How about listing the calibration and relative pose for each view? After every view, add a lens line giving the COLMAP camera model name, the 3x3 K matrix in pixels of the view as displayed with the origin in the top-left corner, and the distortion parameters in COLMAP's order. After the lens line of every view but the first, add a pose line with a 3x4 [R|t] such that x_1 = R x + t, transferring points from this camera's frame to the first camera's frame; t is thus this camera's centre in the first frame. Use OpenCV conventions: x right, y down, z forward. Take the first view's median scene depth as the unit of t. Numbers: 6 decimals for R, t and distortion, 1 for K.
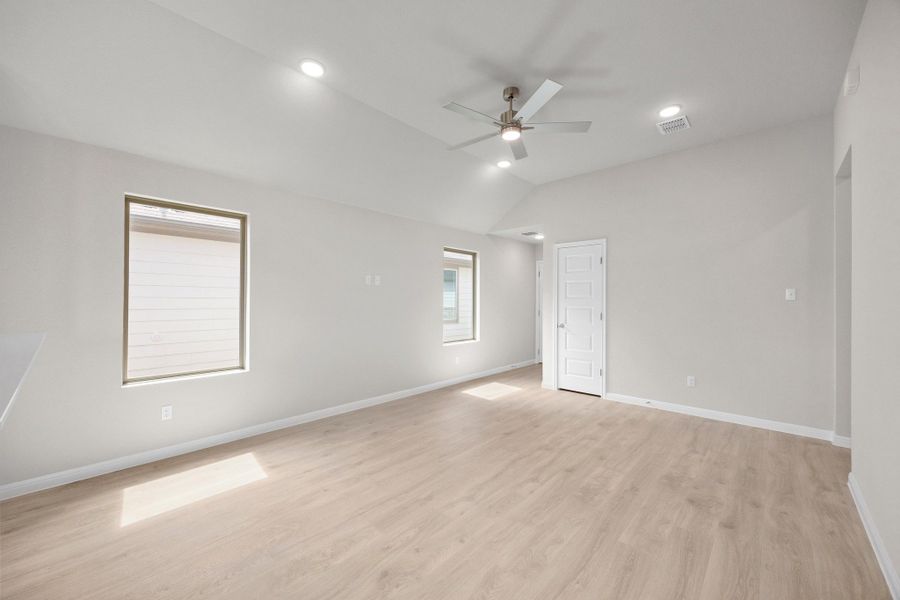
lens RADIAL K [[351.3, 0, 450.6], [0, 351.3, 297.4], [0, 0, 1]] dist [-0.001897, -0.000273]
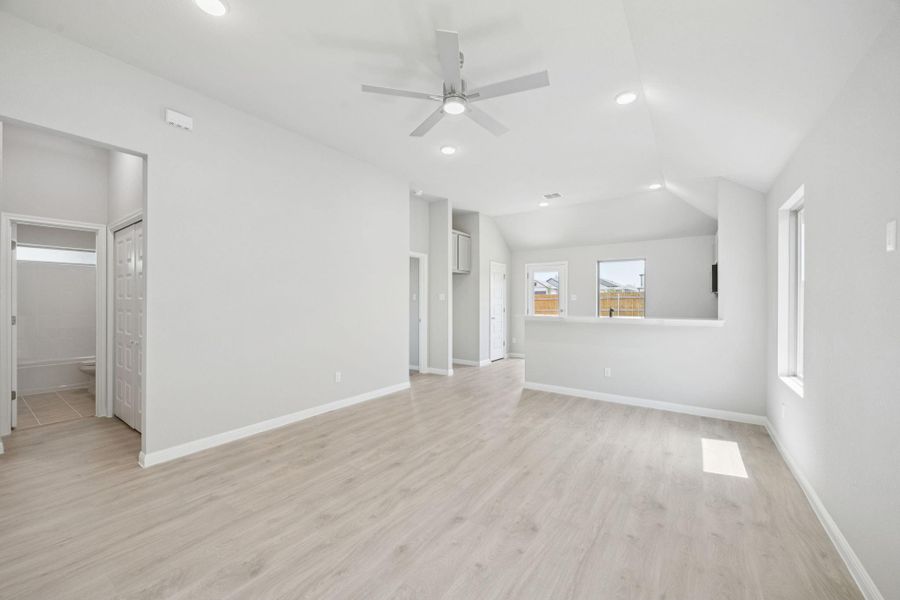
lens RADIAL K [[351.3, 0, 443.9], [0, 351.3, 299.6], [0, 0, 1]] dist [-0.001897, -0.000273]
pose [[-0.990903, -0.006969, -0.134397, 0.307409], [-0.005469, 0.999919, -0.011530, 0.017905], [0.134466, -0.010690, -0.990861, 1.826490]]
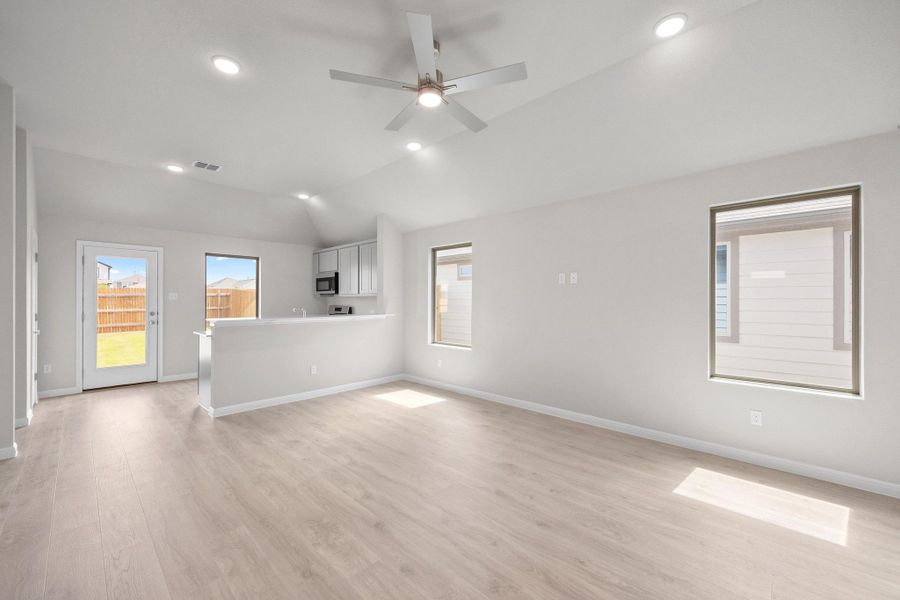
lens RADIAL K [[351.3, 0, 453.7], [0, 351.3, 300.1], [0, 0, 1]] dist [-0.001897, -0.000273]
pose [[-0.002062, -0.004321, -0.999989, 0.979056], [0.007719, 0.999961, -0.004336, 0.010056], [0.999968, -0.007728, -0.002028, 1.040773]]
